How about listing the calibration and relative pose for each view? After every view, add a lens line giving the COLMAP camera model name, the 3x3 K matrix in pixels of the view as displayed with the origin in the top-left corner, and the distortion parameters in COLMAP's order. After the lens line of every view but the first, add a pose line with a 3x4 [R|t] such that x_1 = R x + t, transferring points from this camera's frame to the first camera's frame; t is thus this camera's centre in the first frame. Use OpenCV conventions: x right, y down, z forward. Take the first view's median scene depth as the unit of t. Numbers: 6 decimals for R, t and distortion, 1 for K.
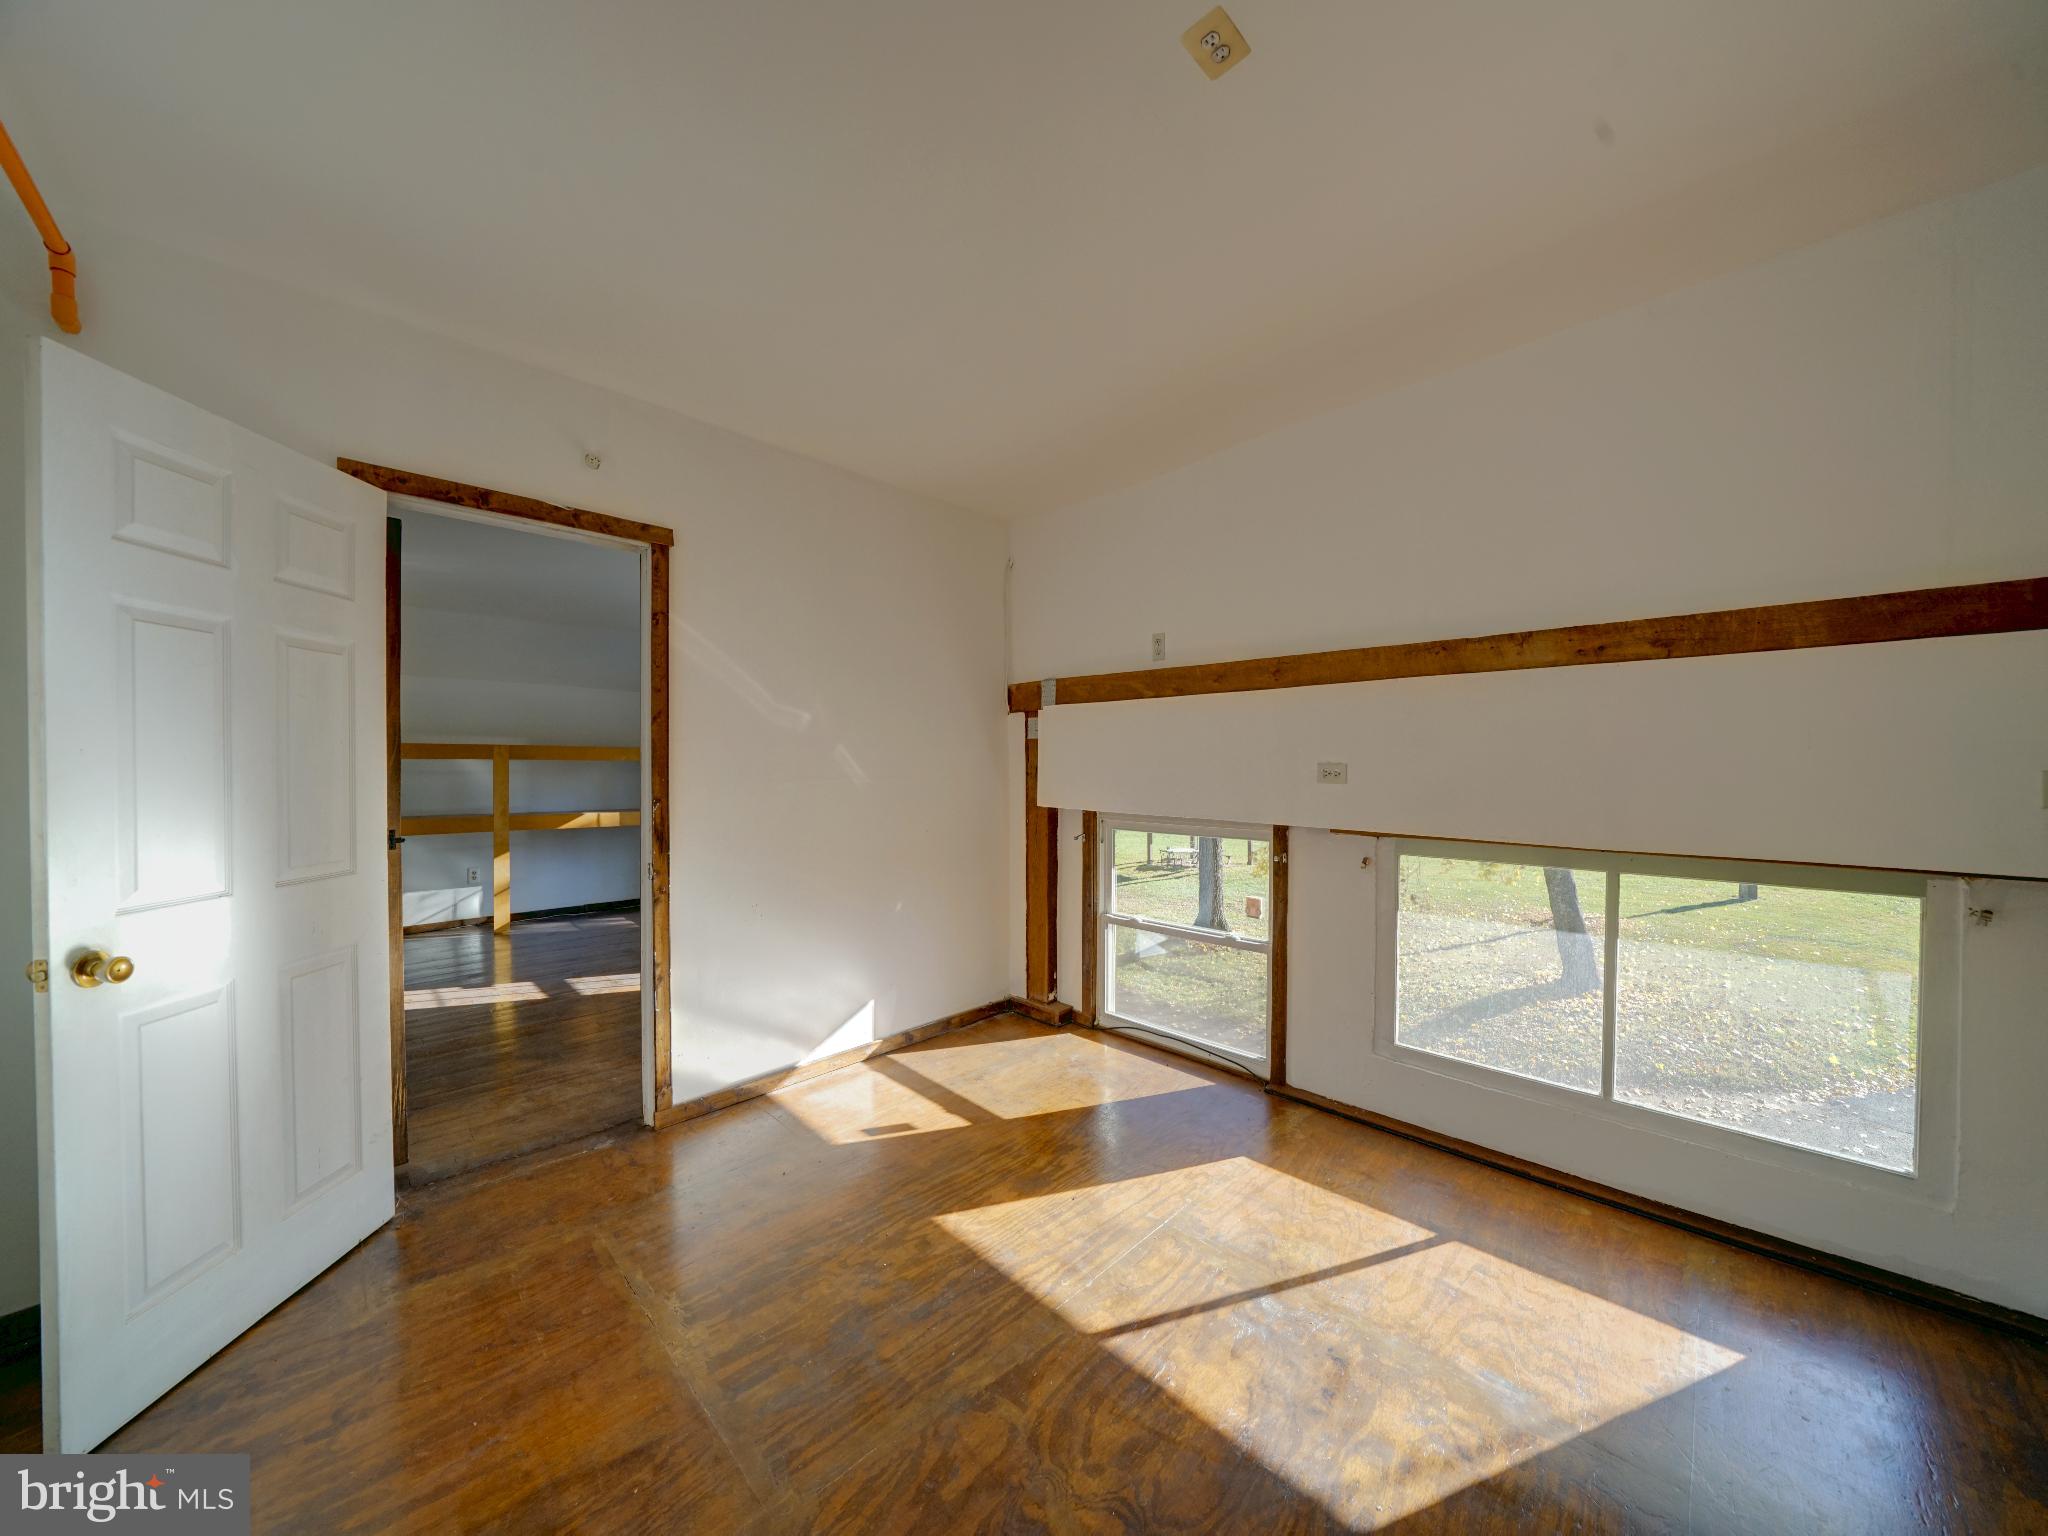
lens RADIAL K [[721.3, 0, 998.5], [0, 721.3, 770.8], [0, 0, 1]] dist [-0.016989, 0.000424]
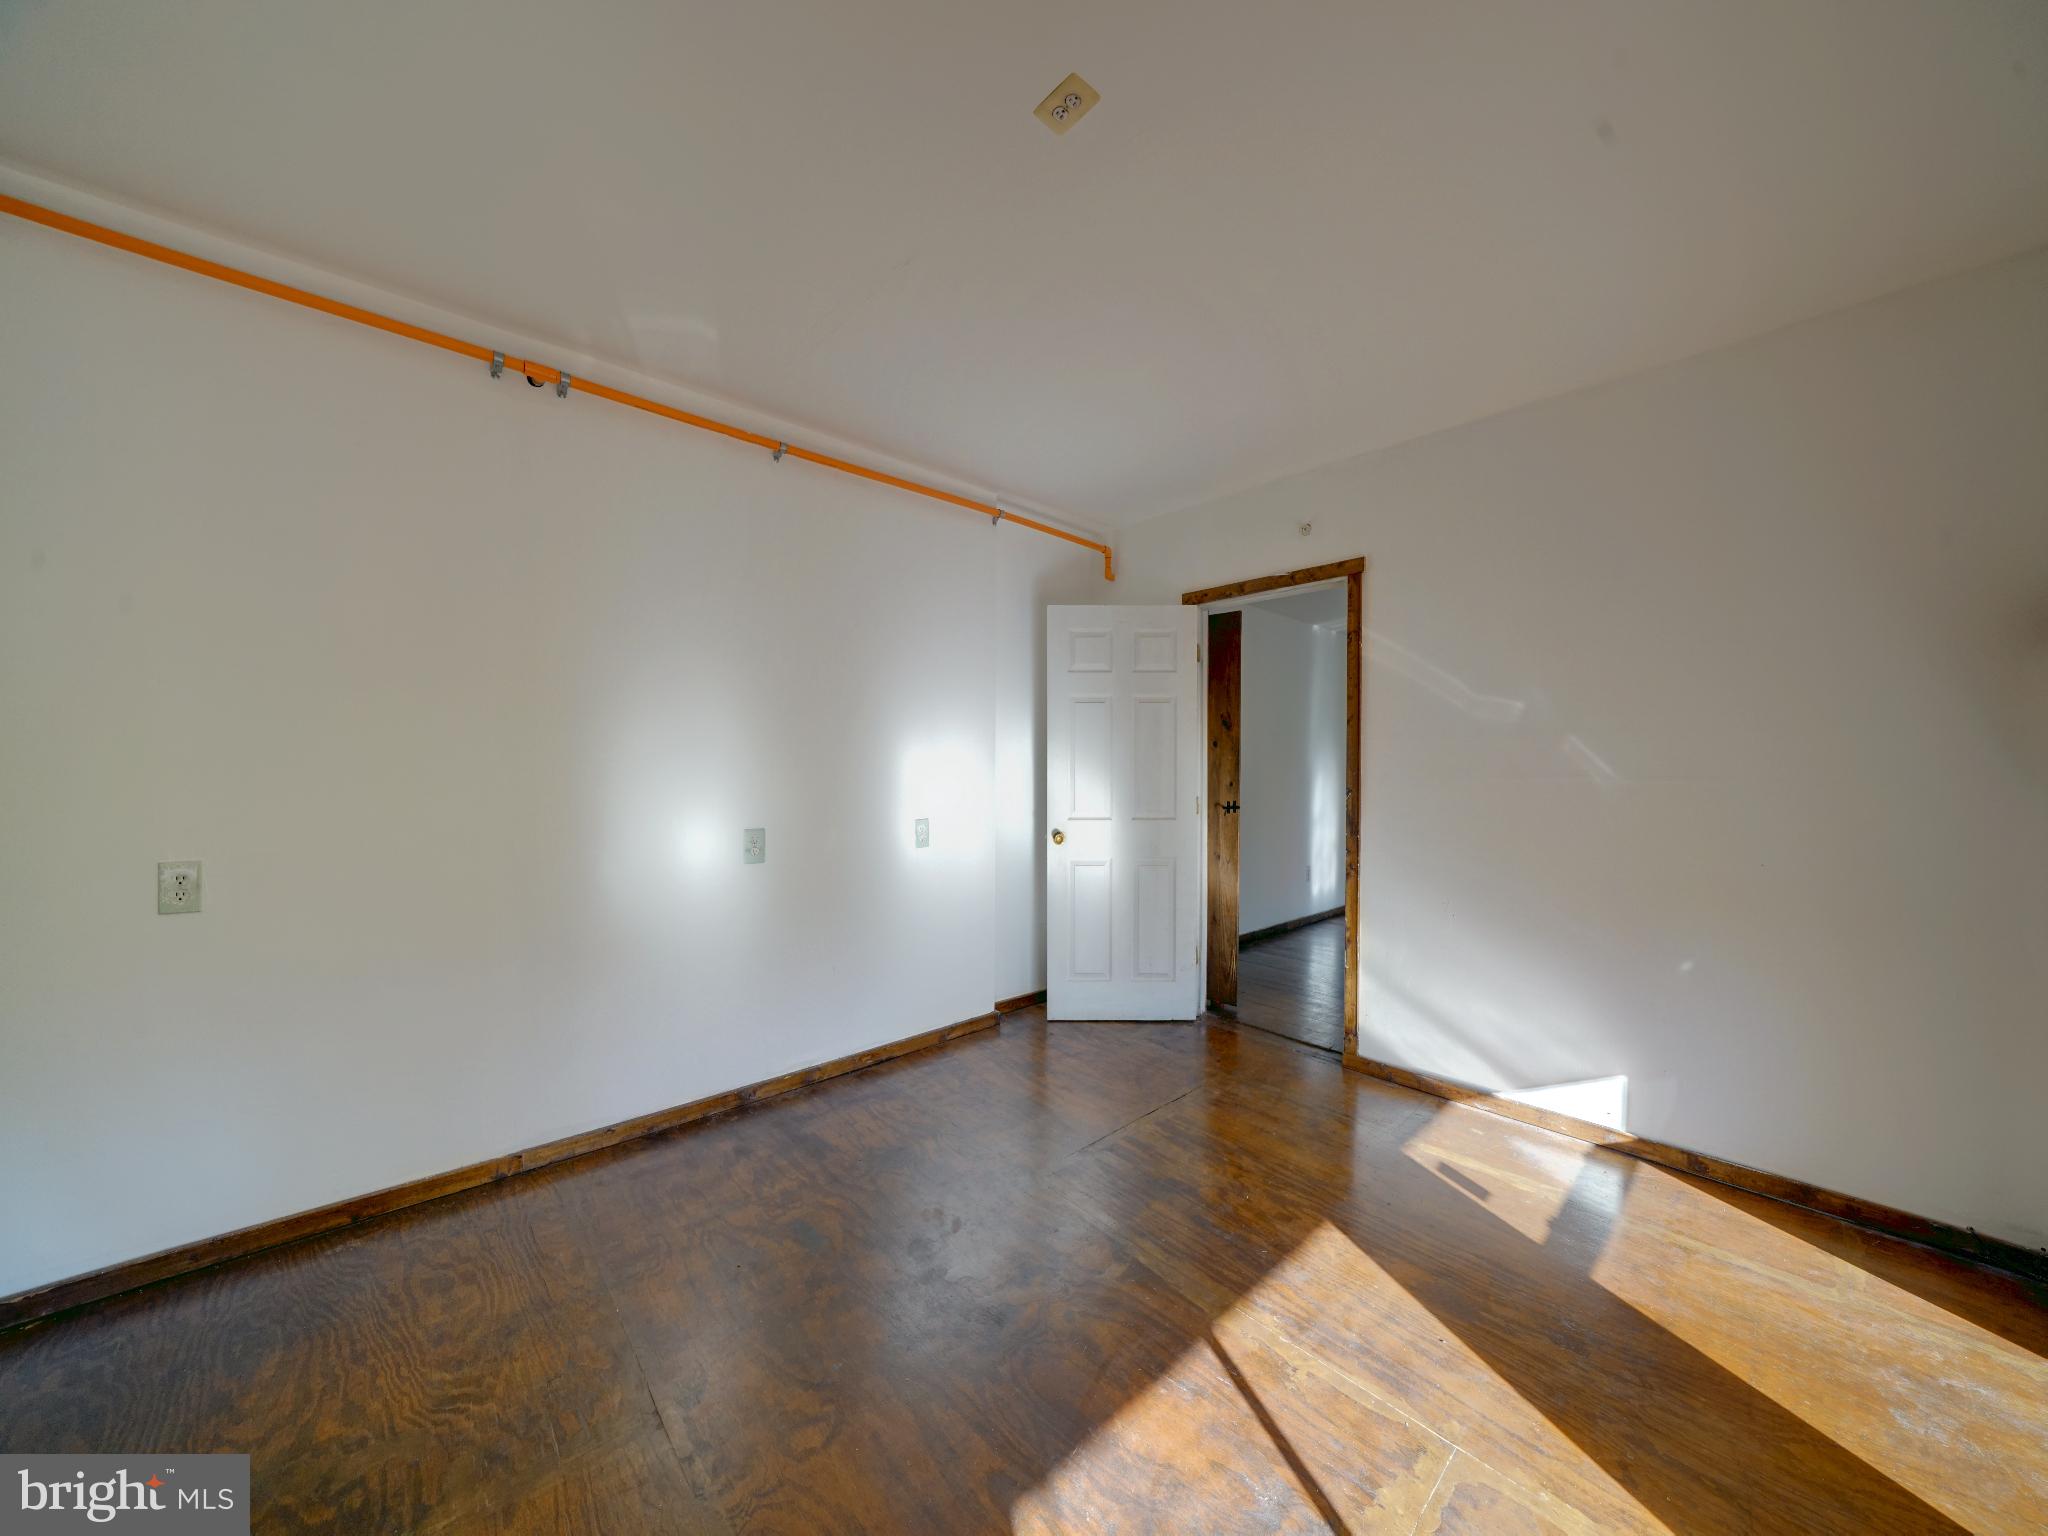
lens RADIAL K [[726.6, 0, 1022.0], [0, 726.6, 775.1], [0, 0, 1]] dist [-0.014738, 0.000055]
pose [[-0.048836, 0.011271, -0.998743, 0.748519], [-0.012597, 0.999850, 0.011899, 0.008150], [0.998727, 0.013162, -0.048686, 0.518205]]
